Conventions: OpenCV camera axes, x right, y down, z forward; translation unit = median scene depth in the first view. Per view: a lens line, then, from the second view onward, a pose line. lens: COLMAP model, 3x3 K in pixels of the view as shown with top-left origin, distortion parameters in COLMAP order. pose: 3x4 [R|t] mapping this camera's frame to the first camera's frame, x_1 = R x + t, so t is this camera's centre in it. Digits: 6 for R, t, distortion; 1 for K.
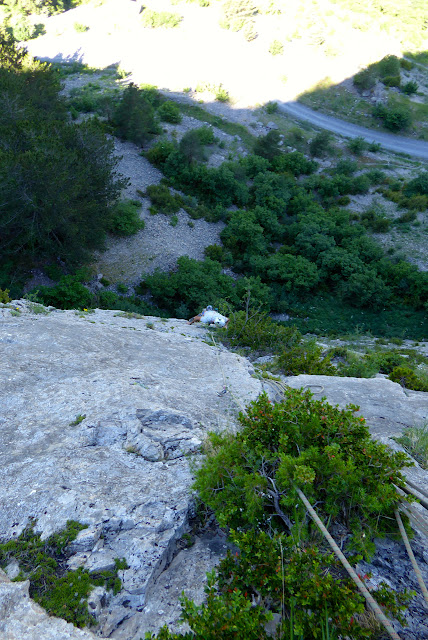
lens RADIAL K [[456.6, 0, 204.9], [0, 456.6, 320.0], [0, 0, 1]] dist [-0.025203, 0.000672]
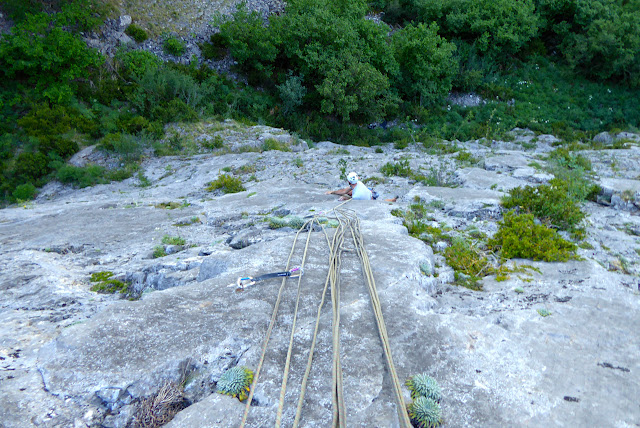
lens RADIAL K [[453.9, 0, 325.0], [0, 453.9, 212.4], [0, 0, 1]] dist [-0.016507, -0.003687]
pose [[0.999462, -0.008902, -0.031556, 0.001998], [0.015841, 0.973765, 0.227003, -0.000235], [0.028707, -0.227380, 0.973383, 0.381643]]
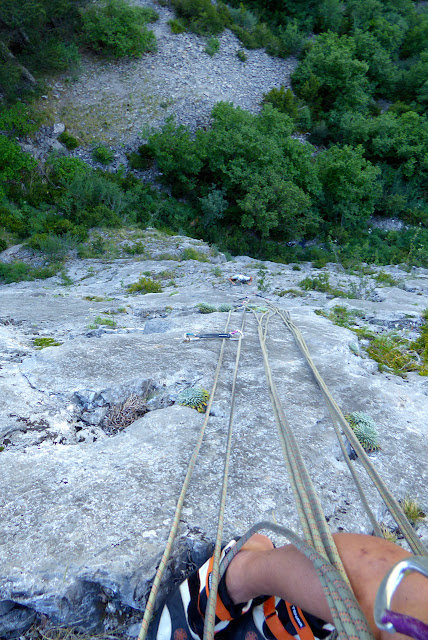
lens RADIAL K [[456.6, 0, 204.9], [0, 456.6, 320.0], [0, 0, 1]] dist [-0.025203, 0.000672]
pose [[0.993481, 0.061866, -0.095745, -0.001240], [-0.041371, 0.978331, 0.202870, 0.004778], [0.106221, -0.197587, 0.974513, 0.376199]]
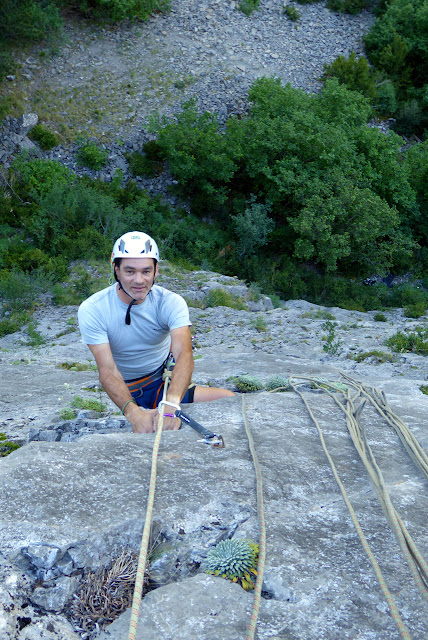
lens RADIAL K [[677.7, 0, 199.0], [0, 677.7, 318.7], [0, 0, 1]] dist [0.026919, 0.009214]
pose [[0.985815, 0.044679, -0.161777, -0.002321], [-0.029638, 0.995110, 0.094218, 0.004908], [0.165195, -0.088087, 0.982319, 0.381206]]
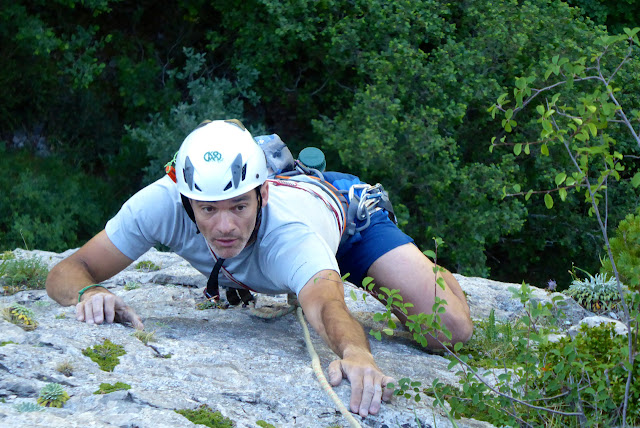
lens RADIAL K [[456.6, 0, 320.7], [0, 456.6, 202.5], [0, 0, 1]] dist [-0.025203, 0.000672]
pose [[0.990148, -0.055429, -0.128587, -0.007574], [0.045594, 0.995894, -0.078203, 0.002894], [0.132393, 0.071570, 0.988610, 0.726072]]
